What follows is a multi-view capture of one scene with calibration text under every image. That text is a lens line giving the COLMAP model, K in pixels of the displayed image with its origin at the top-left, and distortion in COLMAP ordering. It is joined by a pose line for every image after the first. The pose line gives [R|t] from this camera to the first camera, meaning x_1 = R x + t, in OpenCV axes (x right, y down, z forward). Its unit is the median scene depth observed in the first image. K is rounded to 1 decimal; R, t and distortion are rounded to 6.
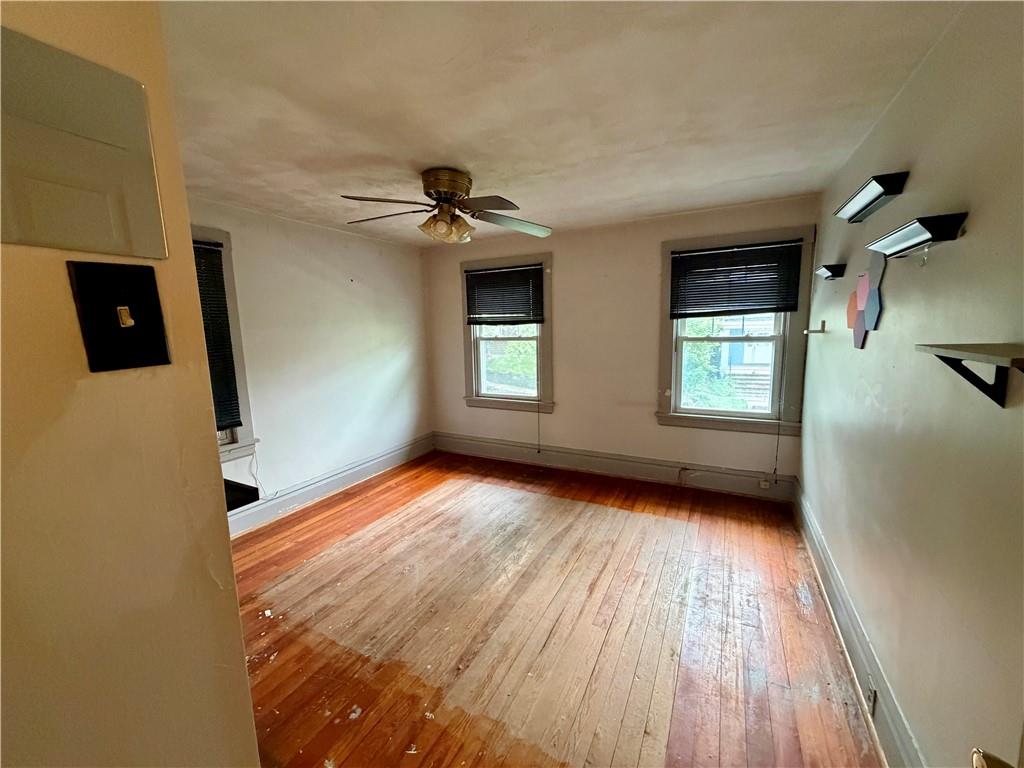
lens RADIAL K [[406.5, 0, 511.7], [0, 406.5, 383.6], [0, 0, 1]] dist [0.001808, -0.000057]
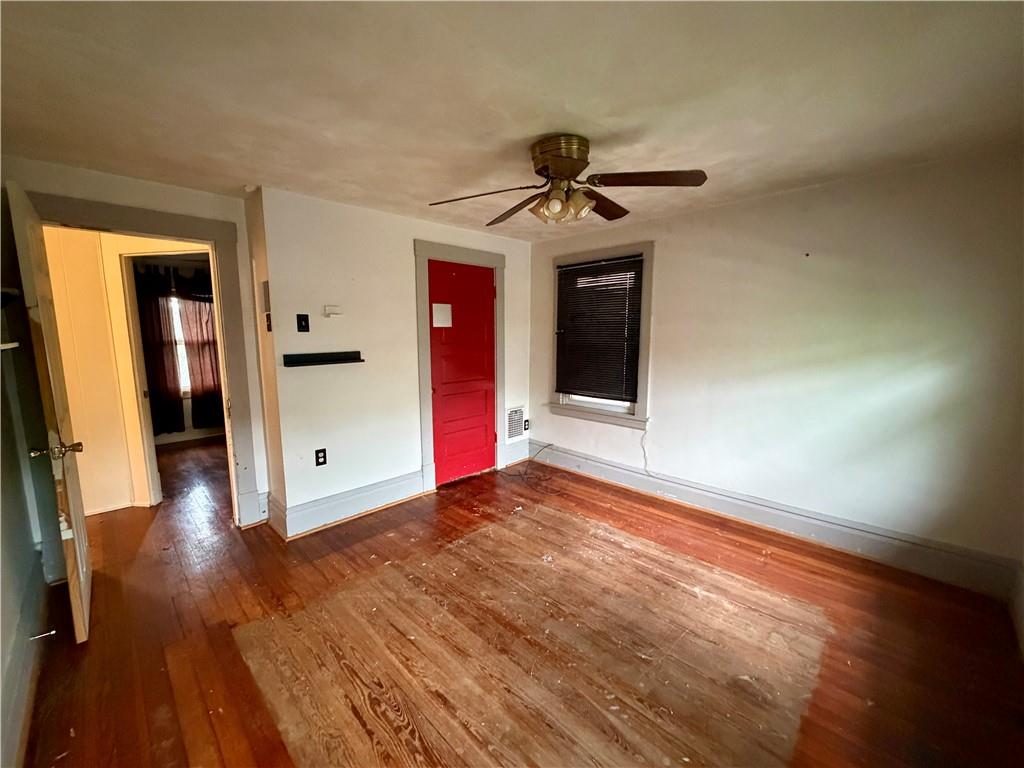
lens RADIAL K [[406.5, 0, 510.5], [0, 406.5, 384.4], [0, 0, 1]] dist [0.001808, -0.000057]
pose [[-0.284362, 0.150477, -0.946834, 0.523958], [-0.129965, 0.972438, 0.193579, -0.121883], [0.949867, 0.178102, -0.256967, 0.847253]]
